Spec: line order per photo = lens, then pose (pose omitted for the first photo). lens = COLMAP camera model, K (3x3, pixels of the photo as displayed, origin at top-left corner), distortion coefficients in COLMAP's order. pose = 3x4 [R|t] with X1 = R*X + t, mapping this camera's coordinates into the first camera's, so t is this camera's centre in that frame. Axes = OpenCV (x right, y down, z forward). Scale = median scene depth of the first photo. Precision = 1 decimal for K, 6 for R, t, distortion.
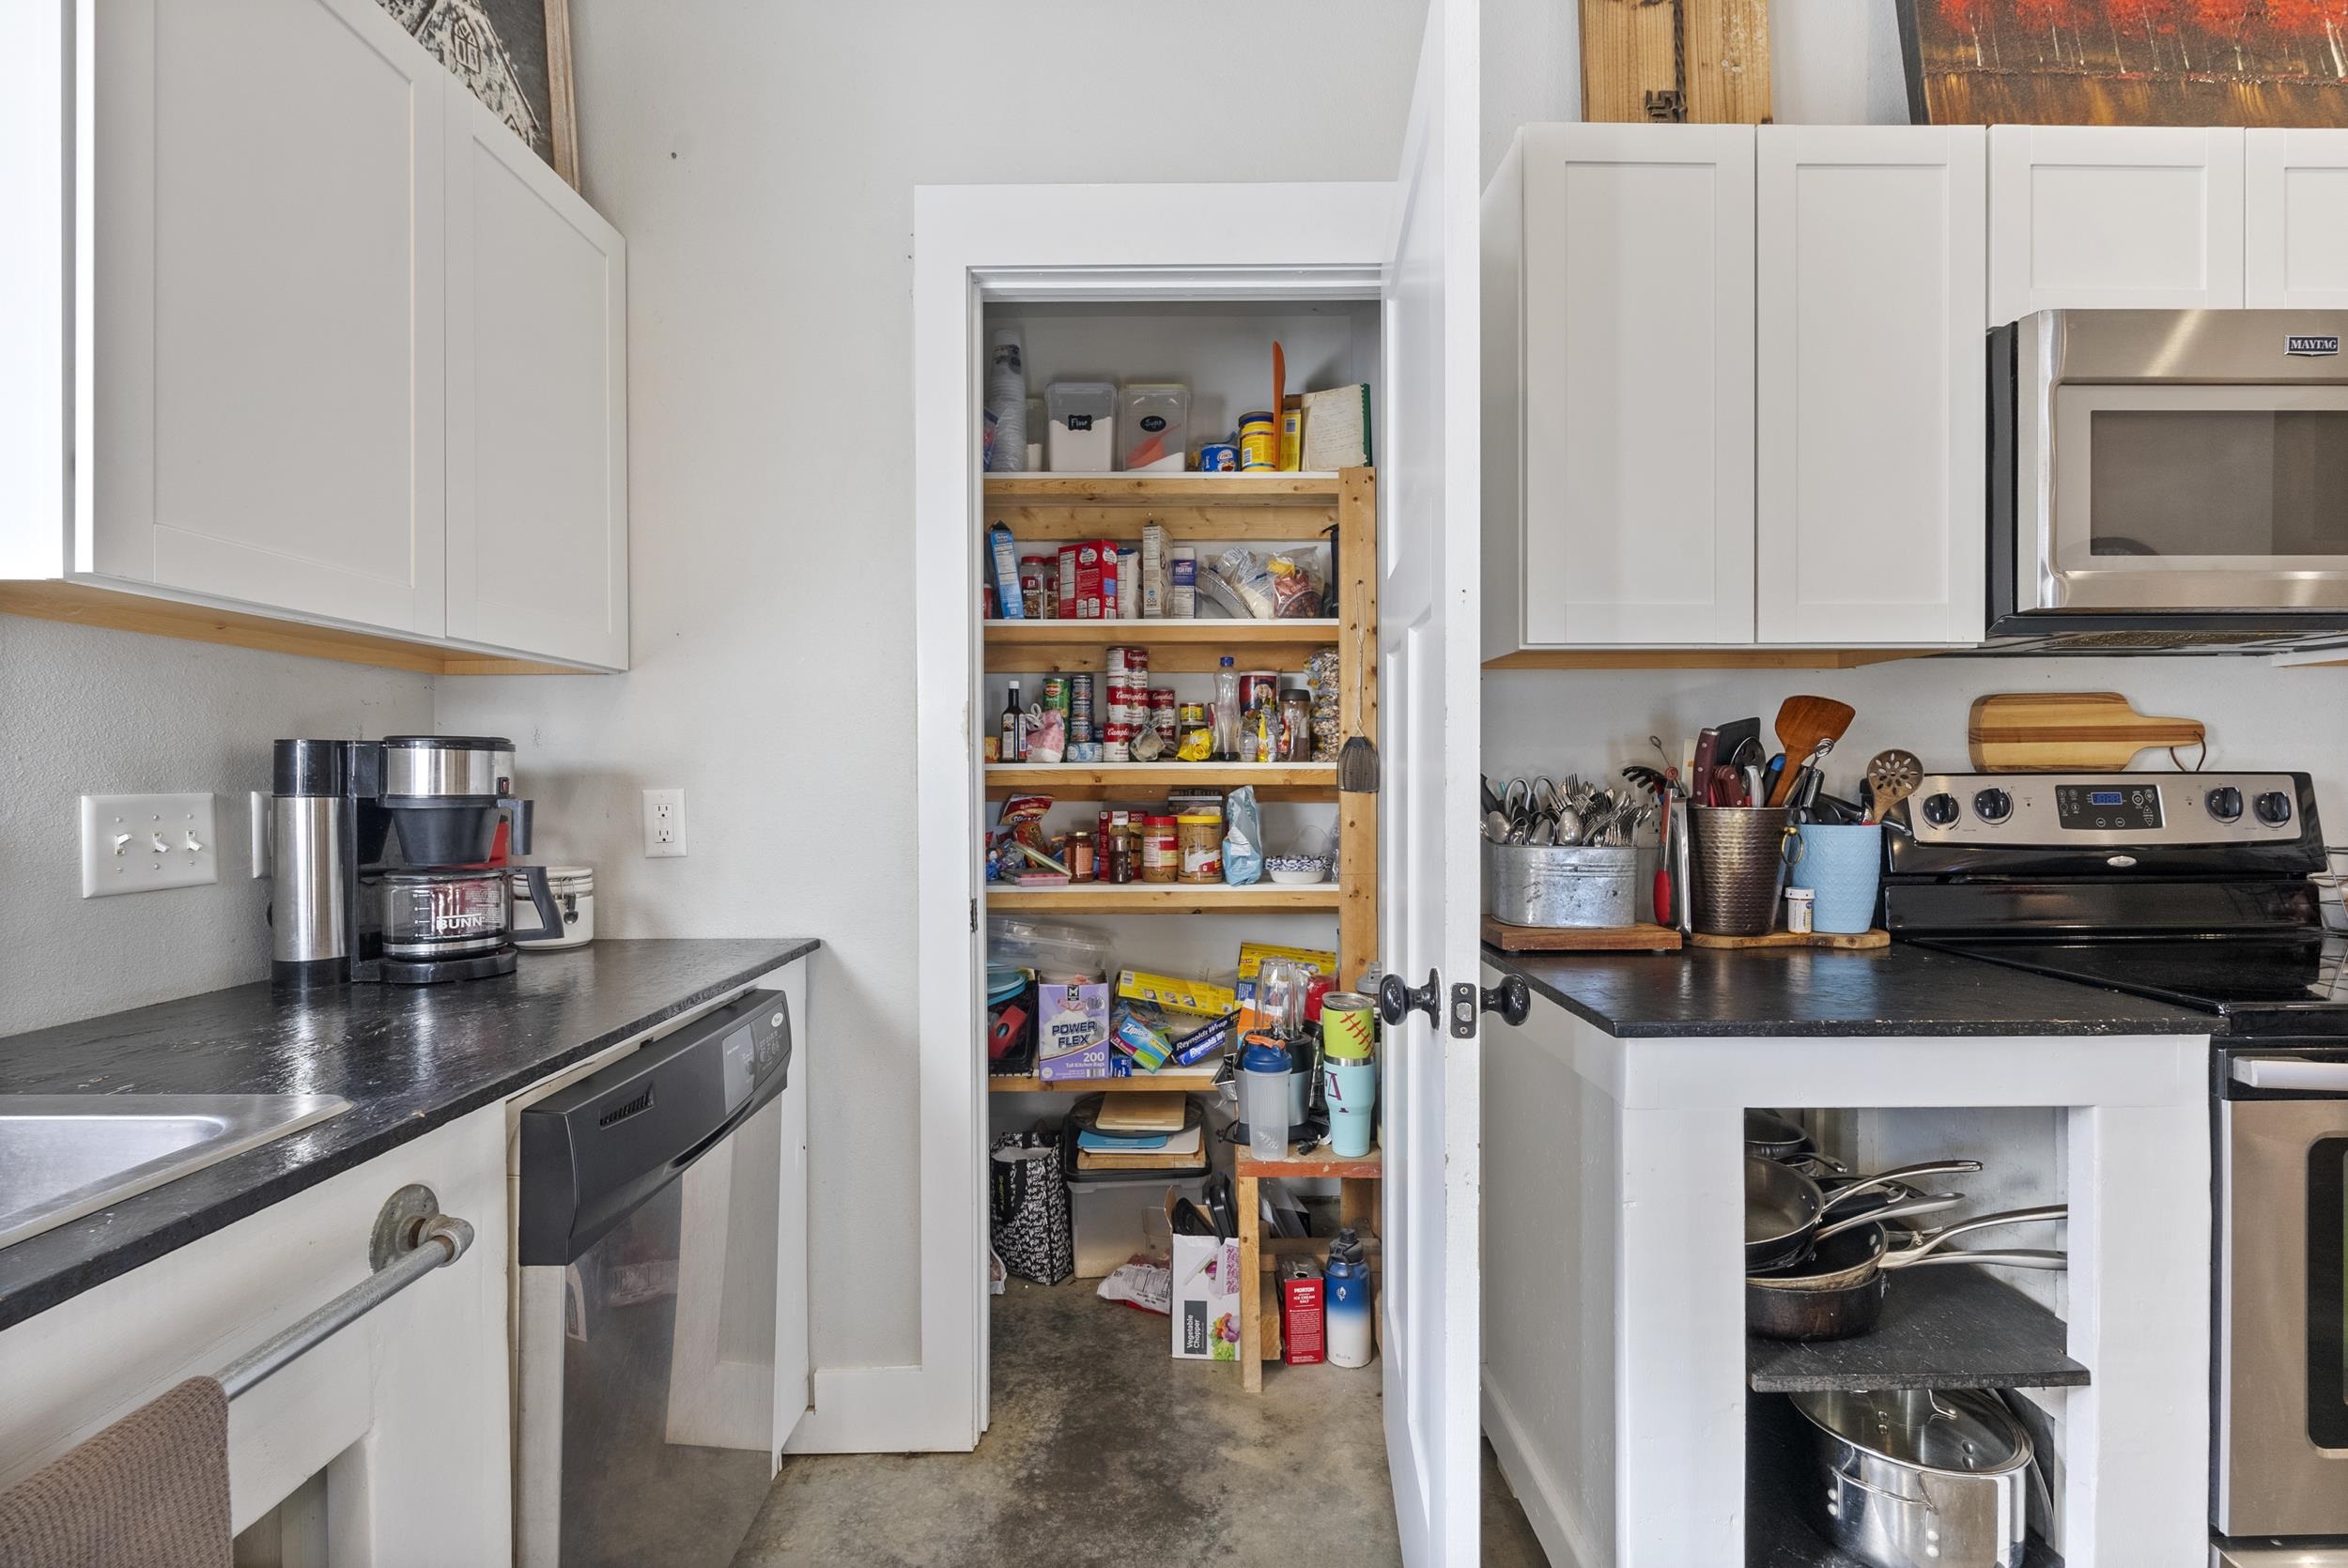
lens RADIAL K [[1035.3, 0, 1184.8], [0, 1035.3, 786.8], [0, 0, 1]] dist [-0.002409, -0.000619]
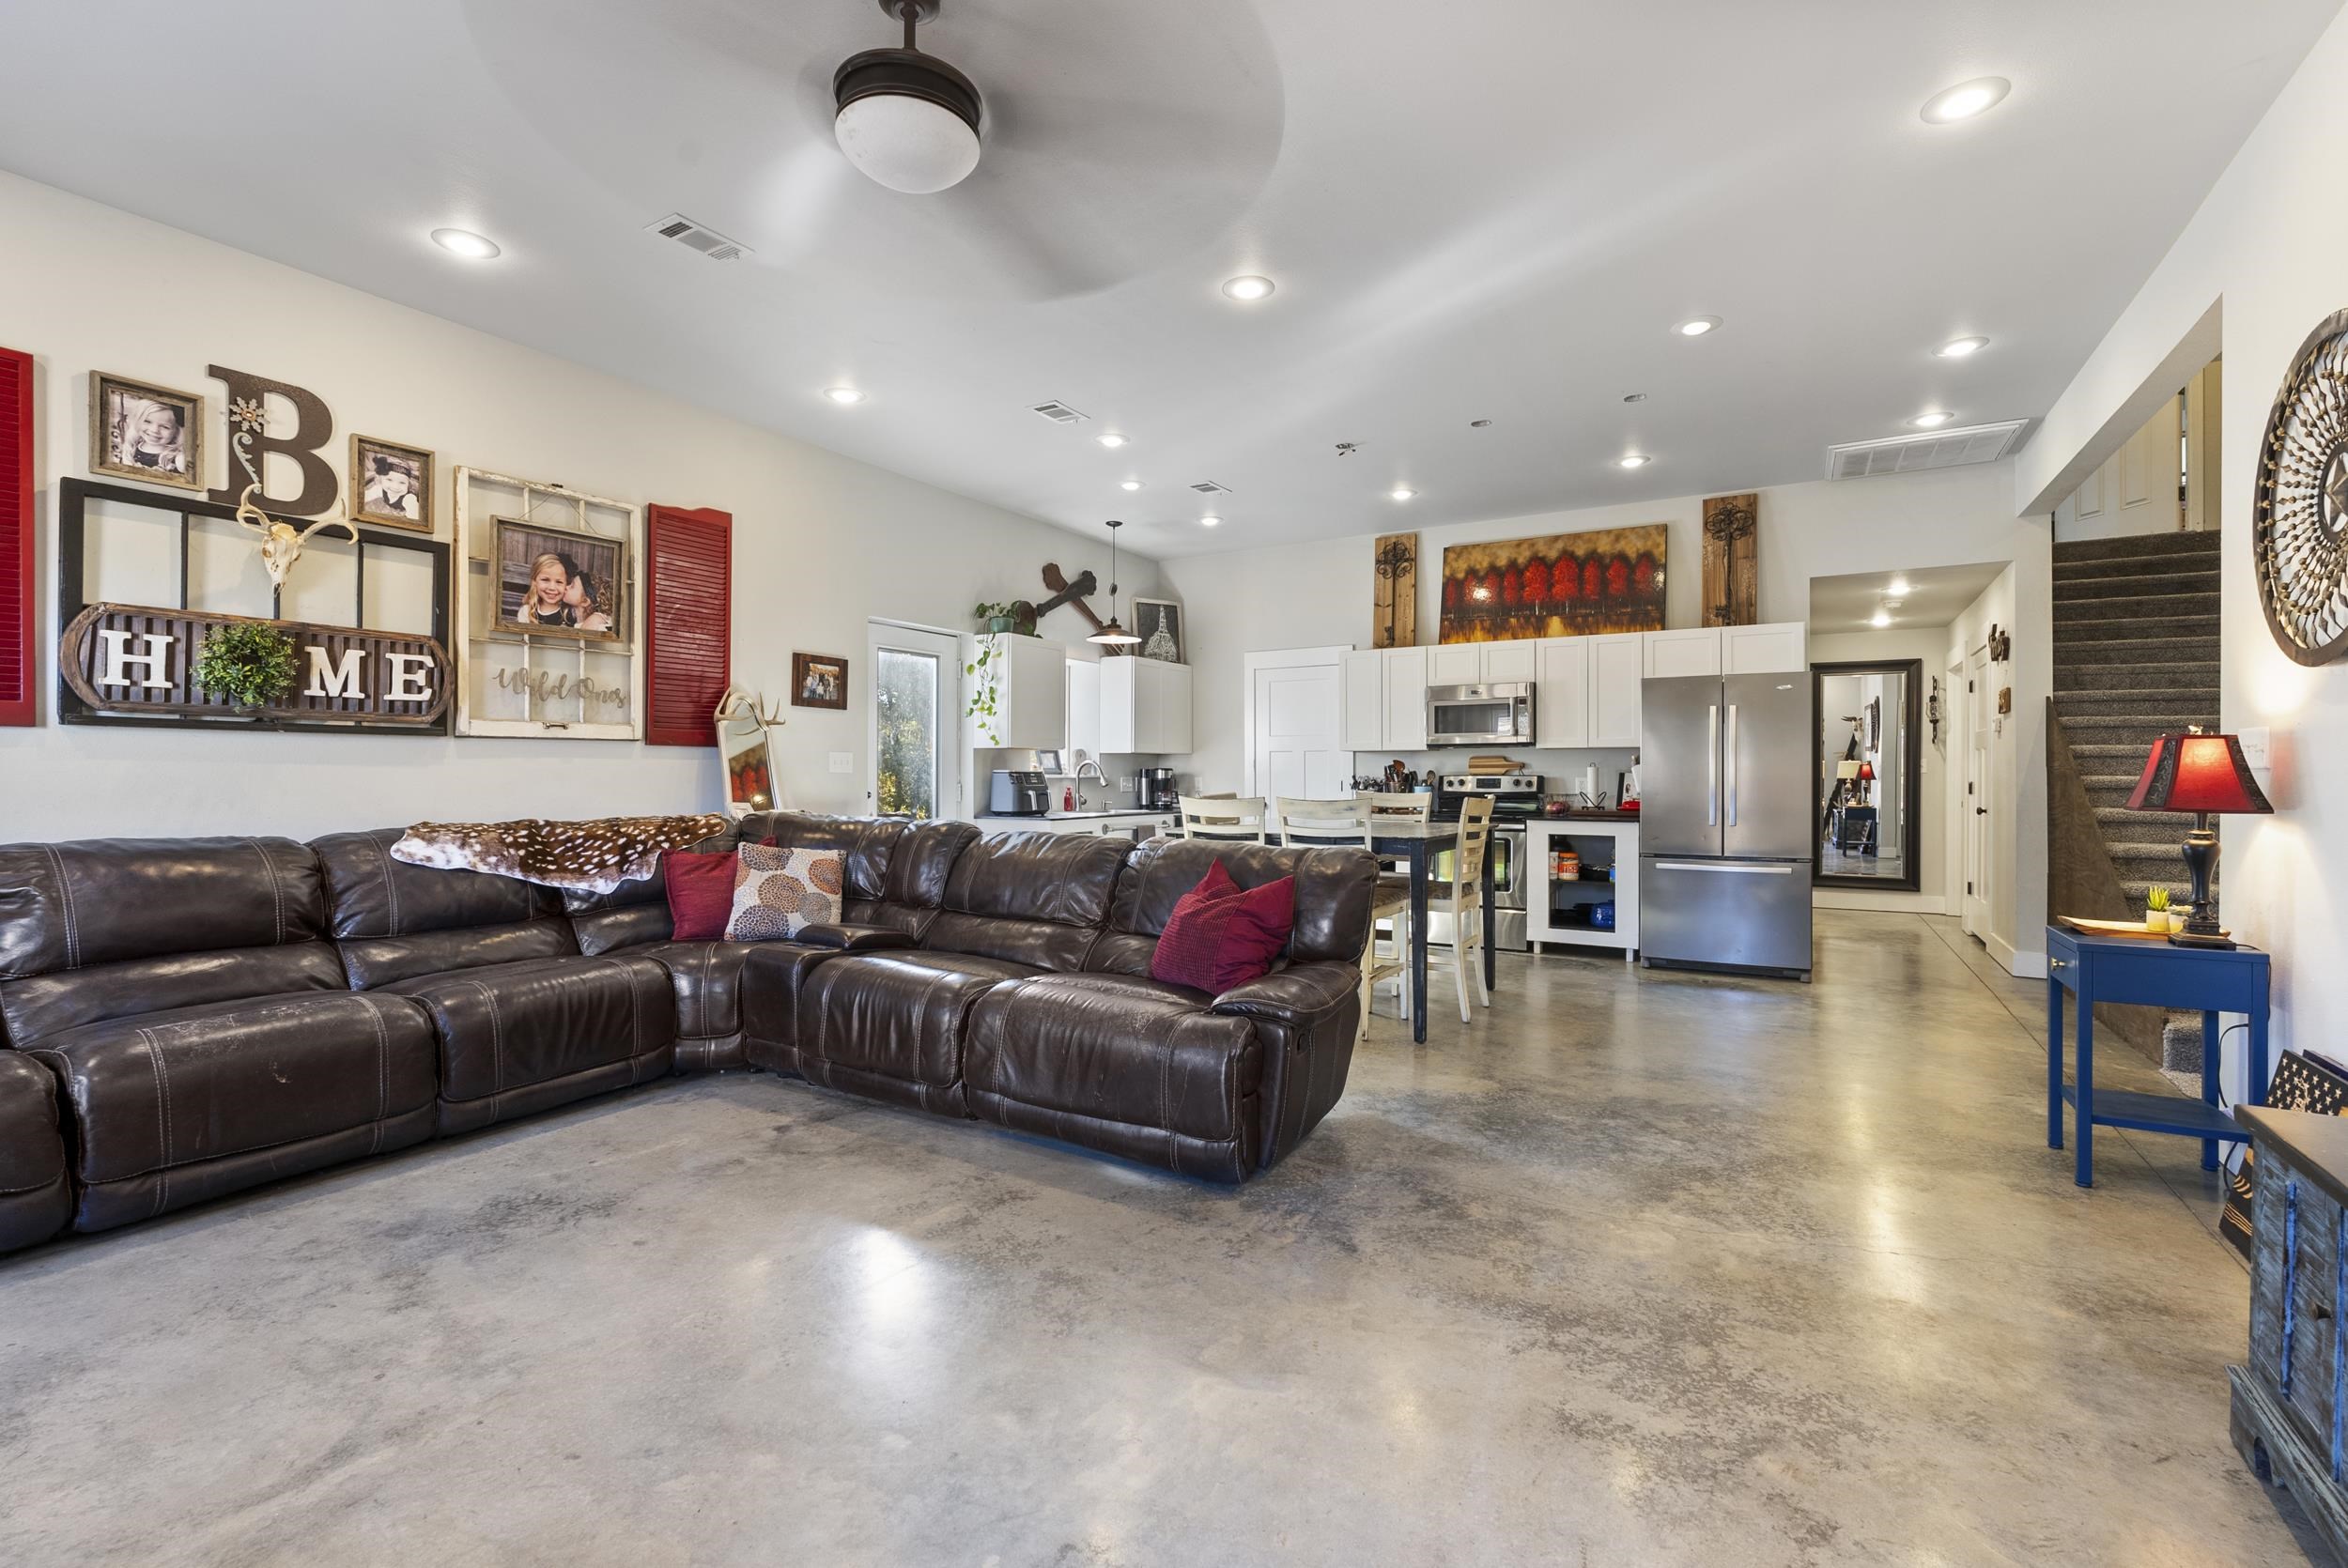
lens RADIAL K [[1038.2, 0, 1175.6], [0, 1038.2, 777.6], [0, 0, 1]] dist [-0.002306, -0.000338]
pose [[0.853741, 0.005600, -0.520667, 2.182526], [-0.008361, 0.999961, -0.002955, 0.020397], [0.520630, 0.006876, 0.853755, -3.632479]]
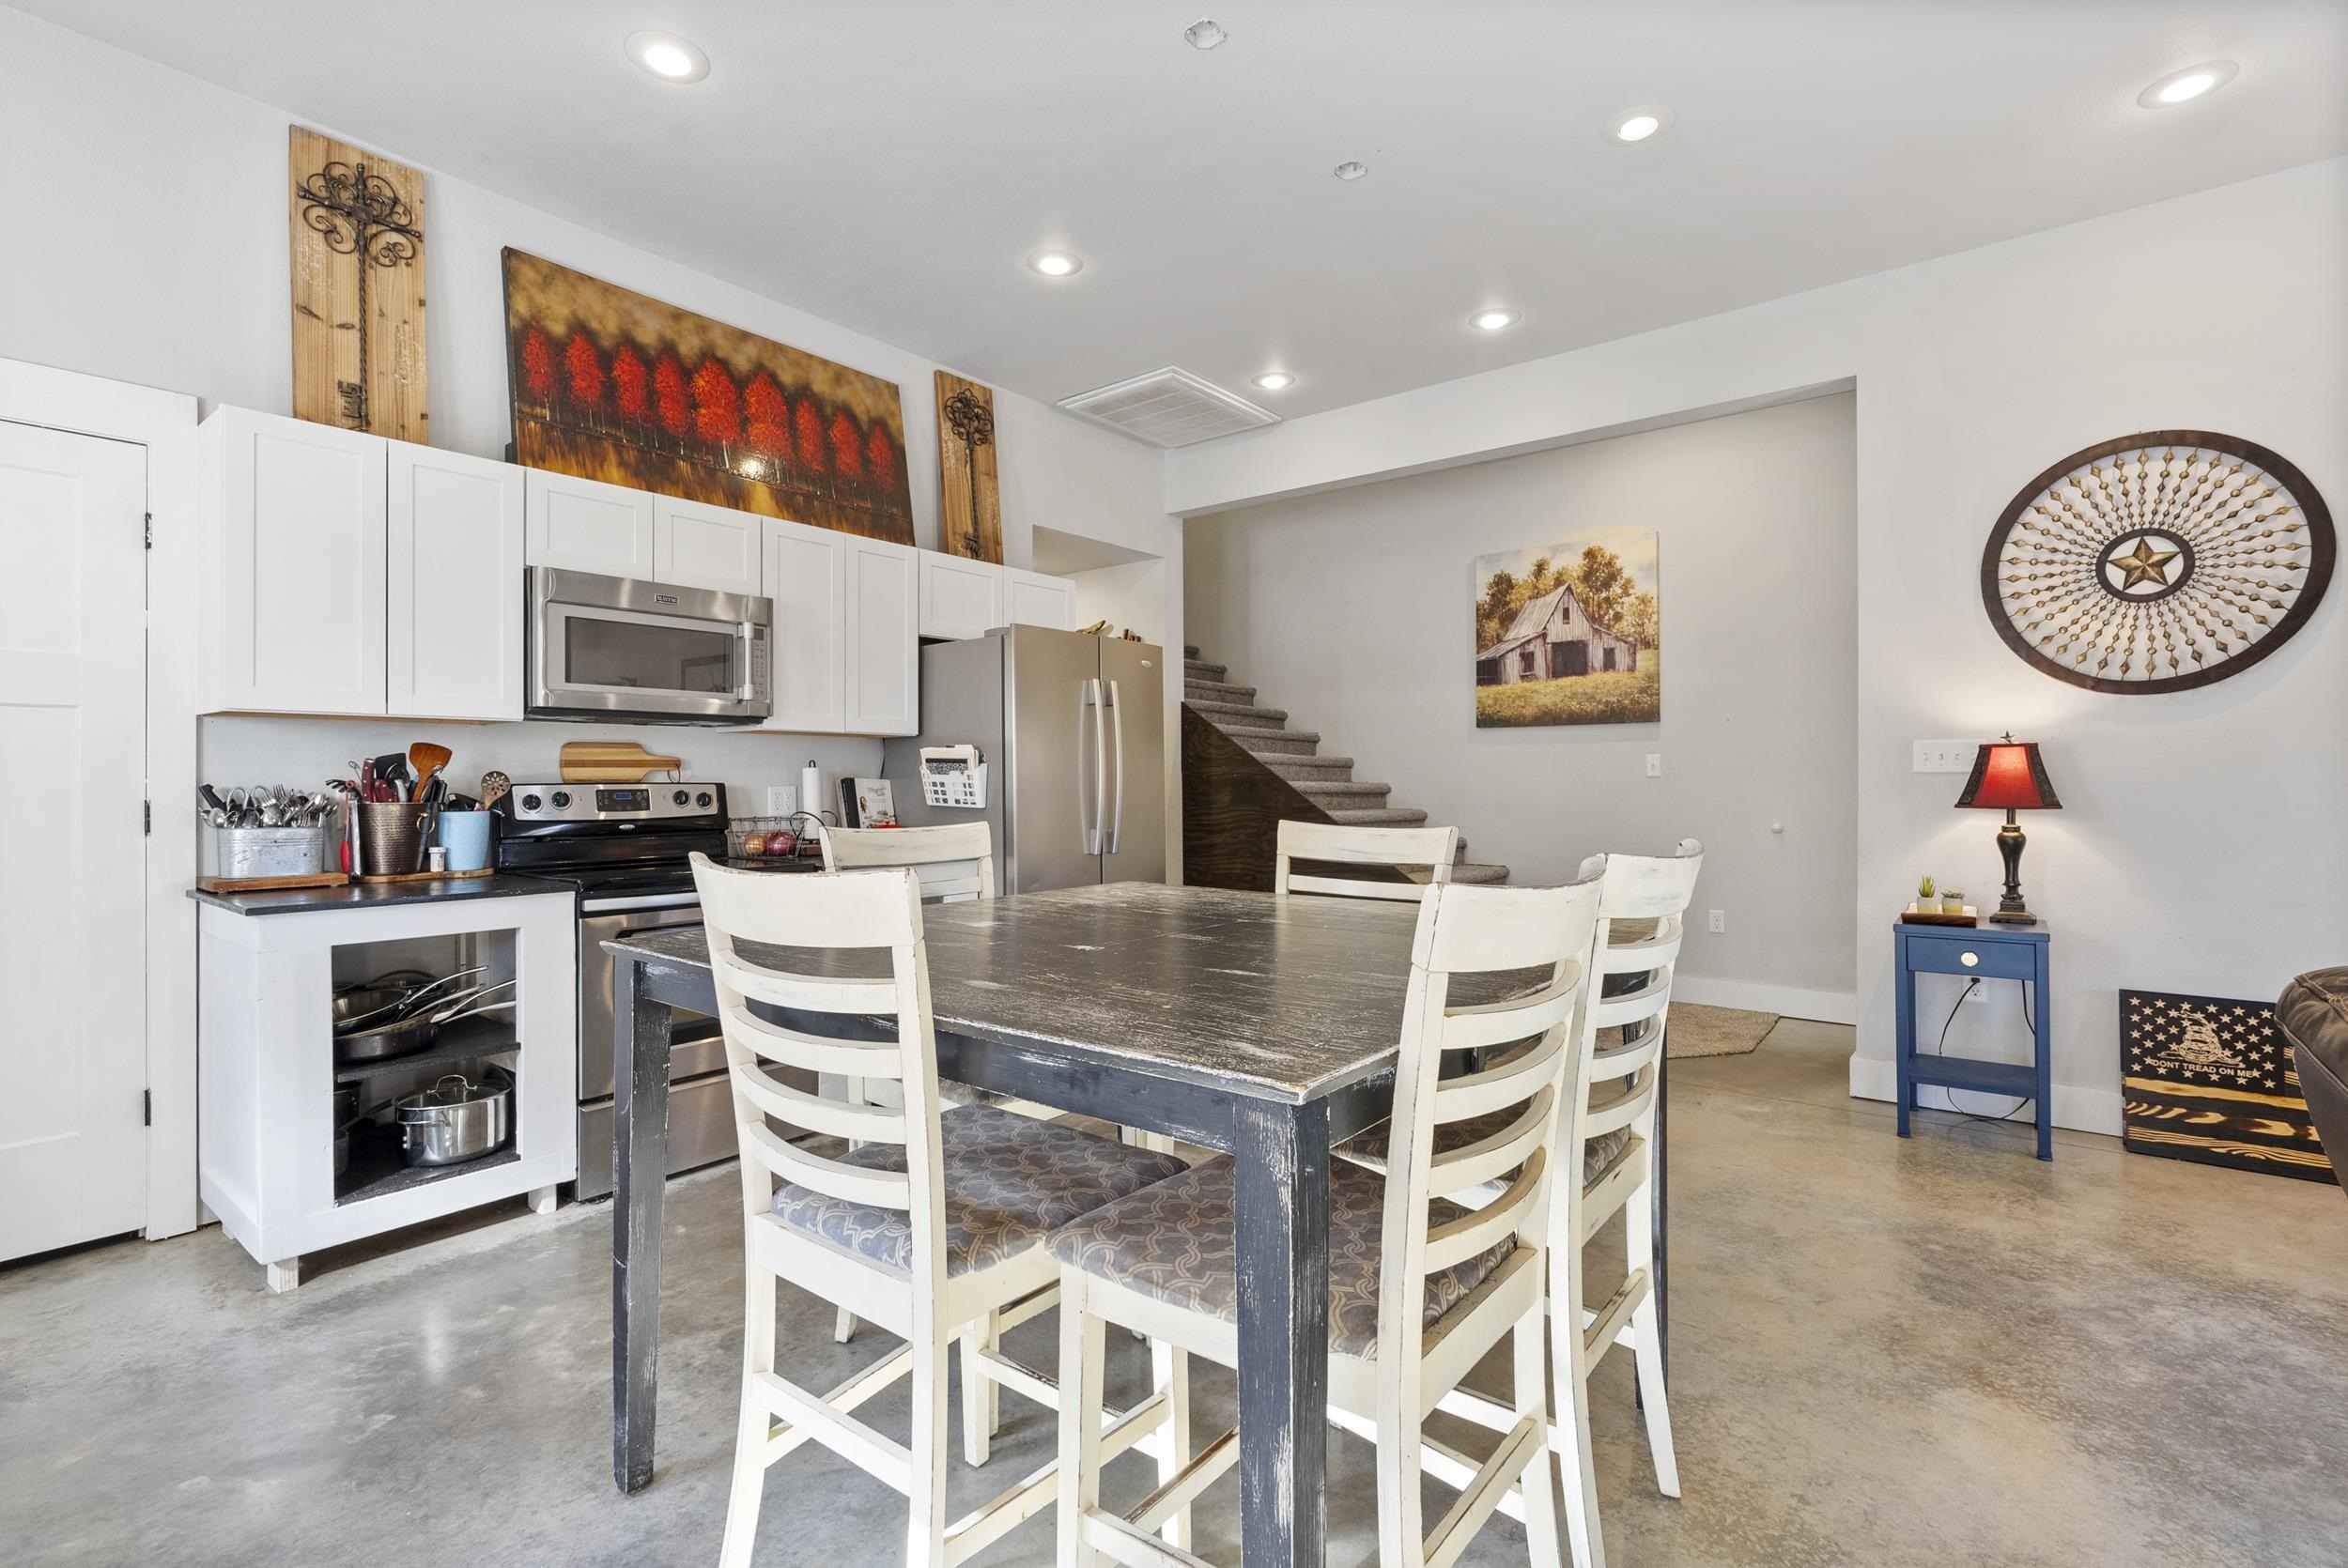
lens RADIAL K [[1060.3, 0, 1169.5], [0, 1060.3, 775.1], [0, 0, 1]] dist [-0.004776, 0.001216]
pose [[0.633516, 0.005878, 0.773707, -0.029047], [0.008070, 0.999867, -0.014204, 0.008817], [-0.773687, 0.015242, 0.633384, -1.205393]]
